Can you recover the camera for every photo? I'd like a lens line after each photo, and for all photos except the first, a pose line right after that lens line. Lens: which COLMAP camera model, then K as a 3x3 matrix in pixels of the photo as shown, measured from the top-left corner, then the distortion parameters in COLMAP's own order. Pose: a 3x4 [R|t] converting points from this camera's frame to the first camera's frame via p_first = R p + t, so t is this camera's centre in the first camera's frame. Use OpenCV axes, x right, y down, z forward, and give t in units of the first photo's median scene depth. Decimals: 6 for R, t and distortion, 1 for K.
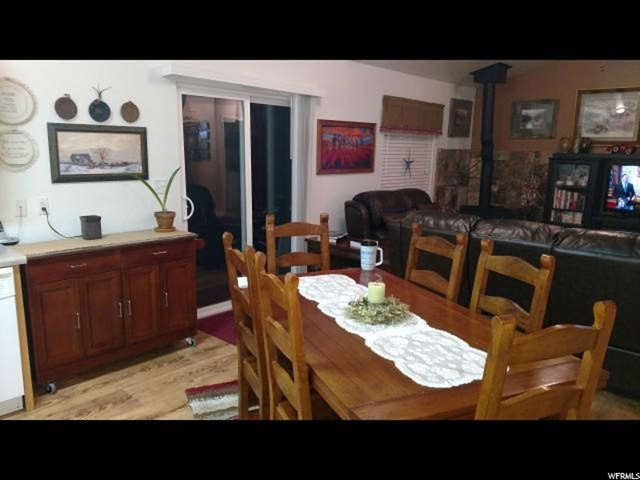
lens RADIAL K [[474.1, 0, 319.7], [0, 474.1, 237.3], [0, 0, 1]] dist [-0.008900, -0.006820]
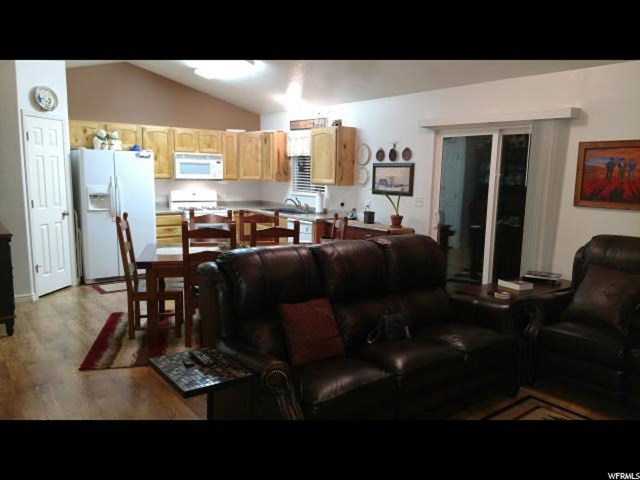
lens RADIAL K [[474.1, 0, 319.4], [0, 474.1, 243.4], [0, 0, 1]] dist [-0.008900, -0.006820]
pose [[-0.122209, 0.111959, -0.986170, 1.315740], [-0.208544, 0.968539, 0.135800, -0.126749], [0.970348, 0.222256, -0.095015, 0.944512]]
